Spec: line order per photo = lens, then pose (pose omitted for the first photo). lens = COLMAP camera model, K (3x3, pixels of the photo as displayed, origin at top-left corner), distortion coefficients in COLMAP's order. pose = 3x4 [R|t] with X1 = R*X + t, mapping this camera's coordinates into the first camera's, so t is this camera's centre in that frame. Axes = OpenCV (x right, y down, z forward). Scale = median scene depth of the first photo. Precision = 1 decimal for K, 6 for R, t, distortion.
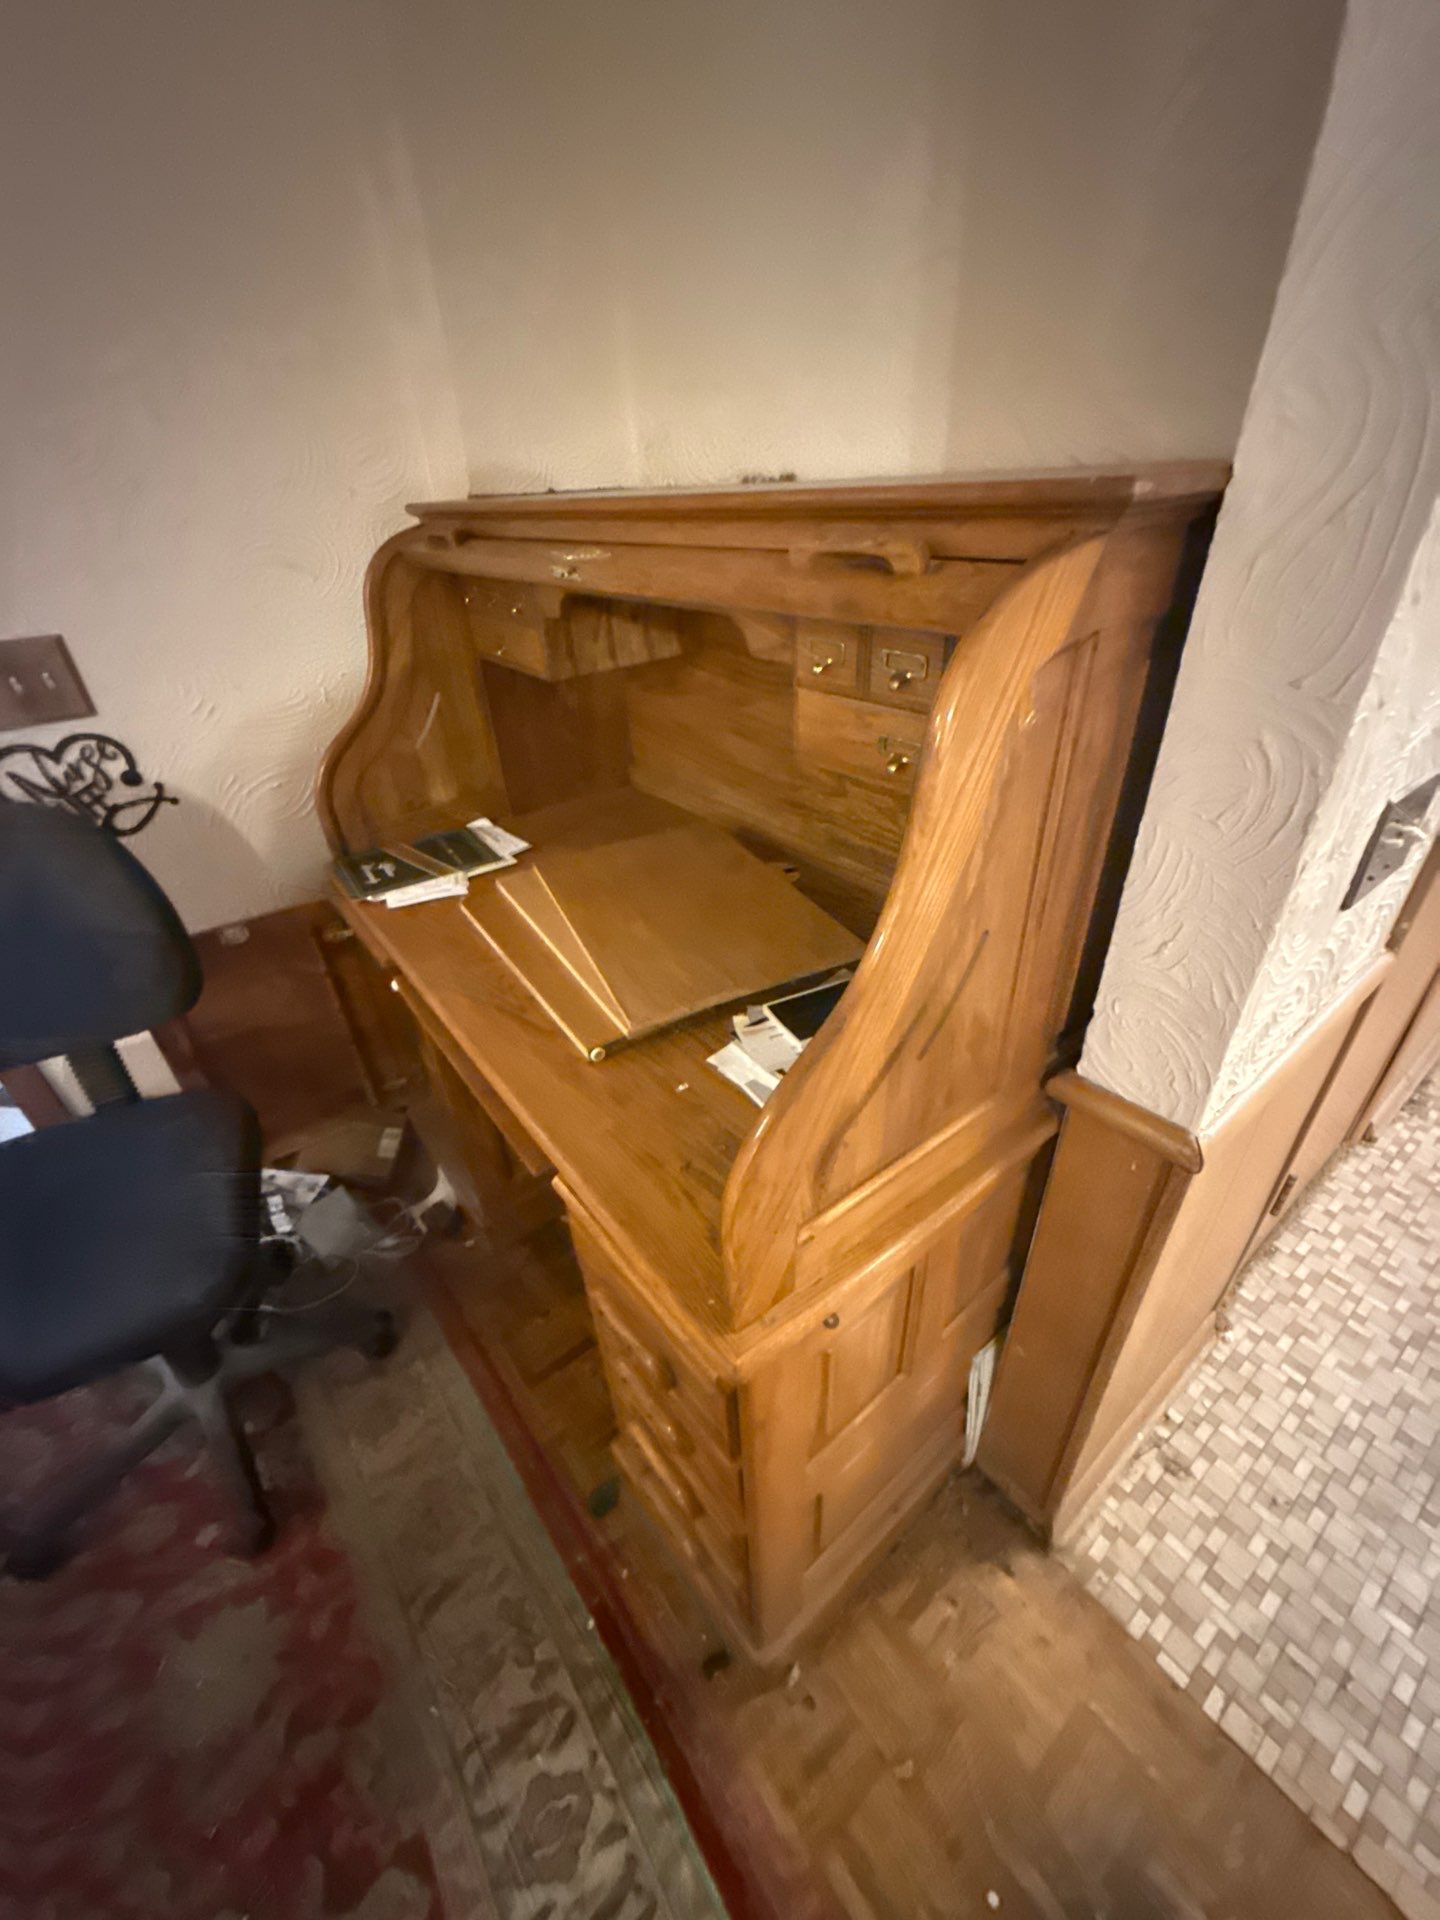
lens RADIAL K [[763.9, 0, 719.2], [0, 763.9, 957.0], [0, 0, 1]] dist [-0.000164, 0.000247]
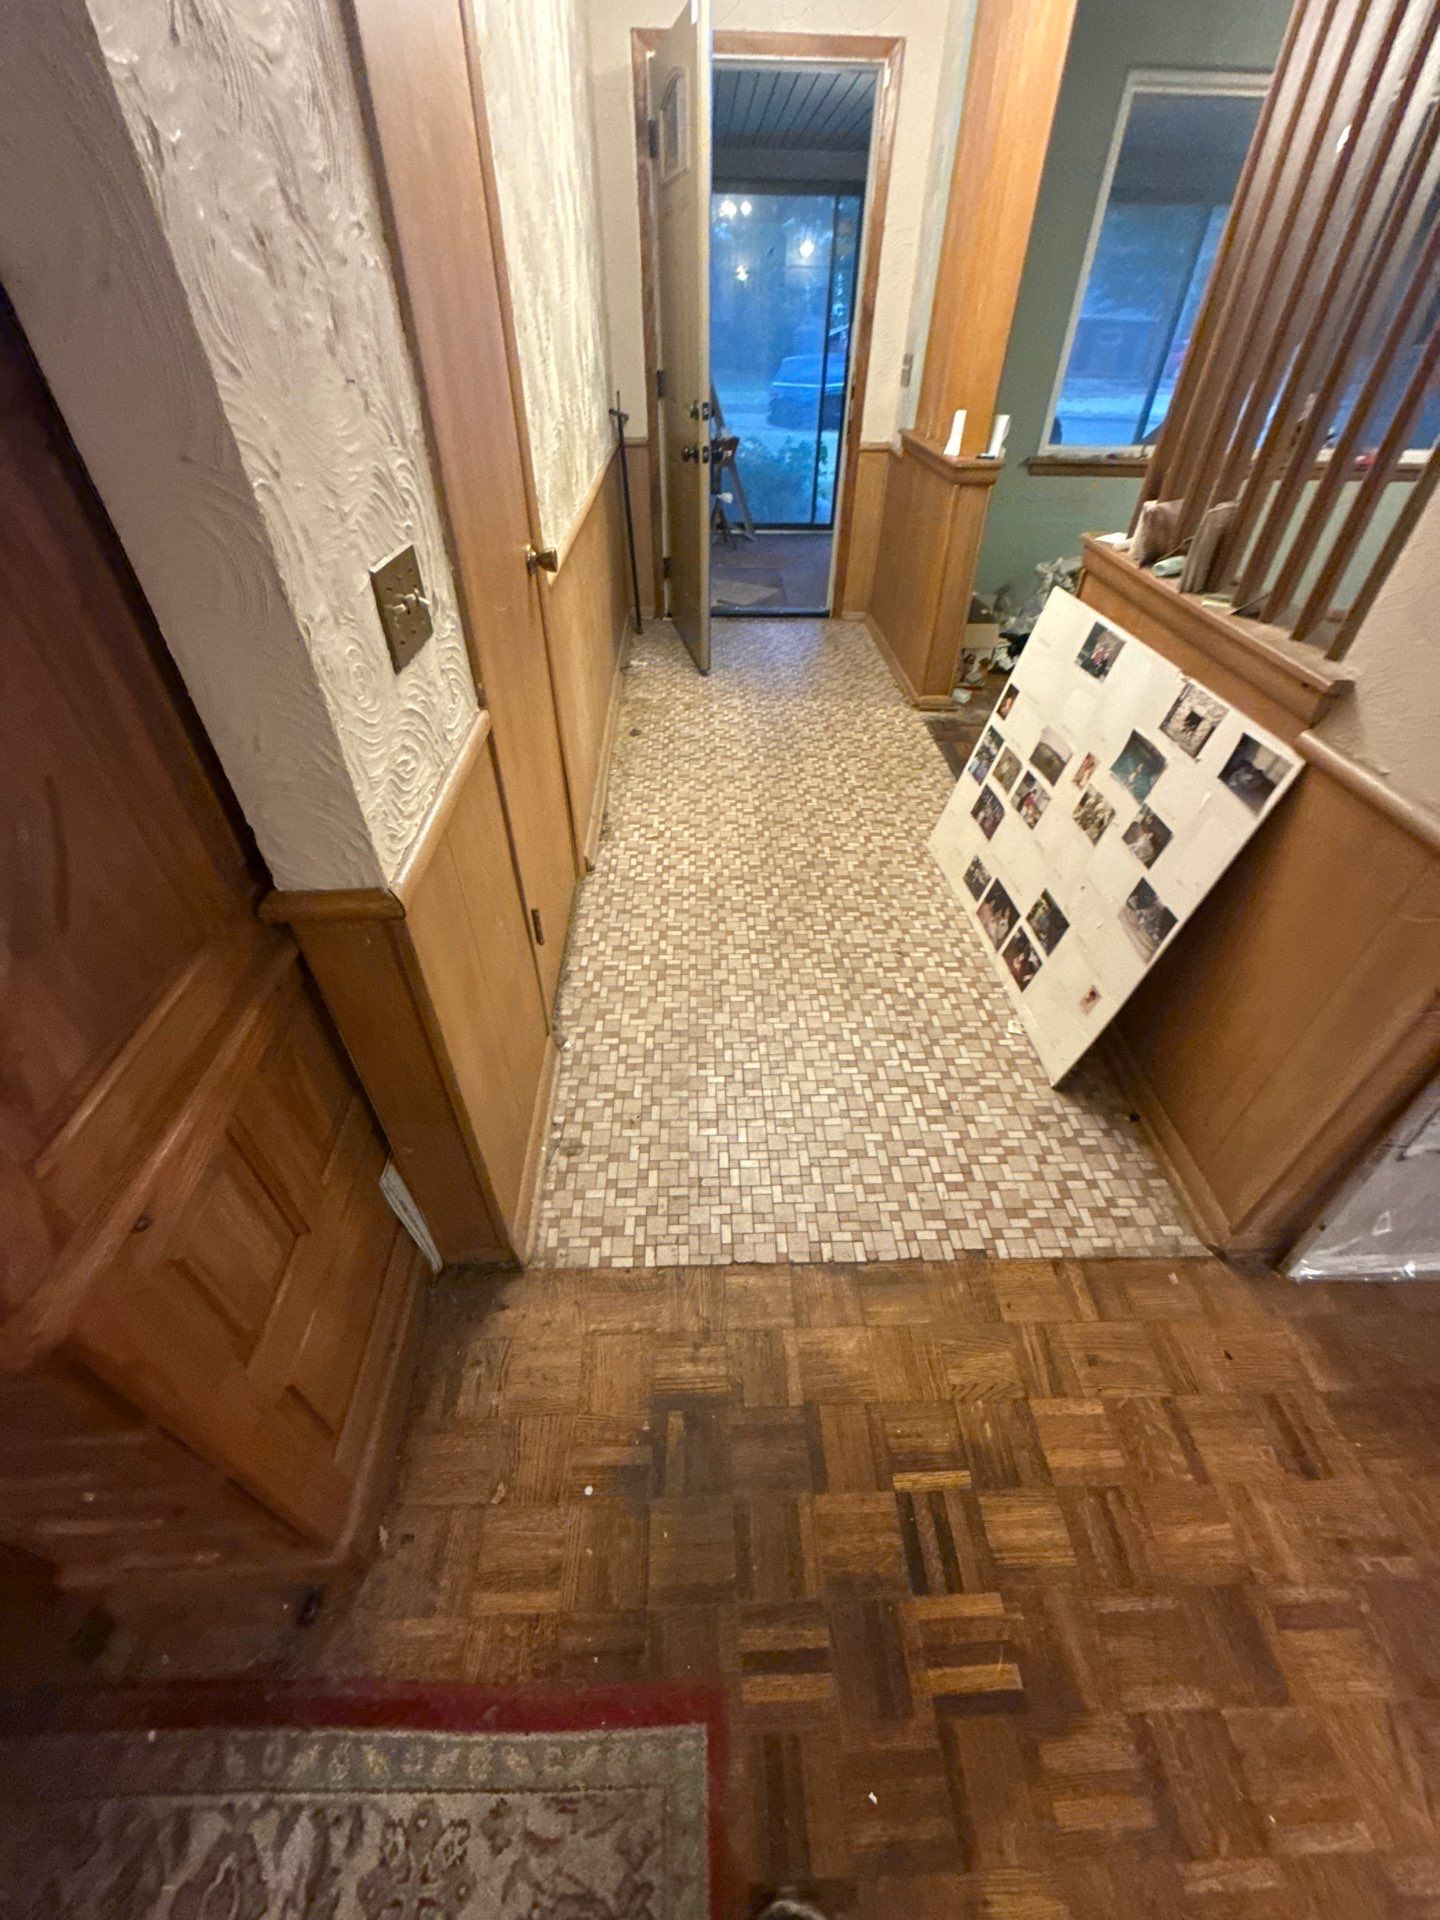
lens RADIAL K [[763.9, 0, 716.5], [0, 763.9, 959.2], [0, 0, 1]] dist [-0.000164, 0.000247]
pose [[0.585470, -0.488097, 0.647292, 0.062421], [0.406112, 0.867615, 0.286909, 0.118630], [-0.701640, 0.094896, 0.706184, -0.109276]]
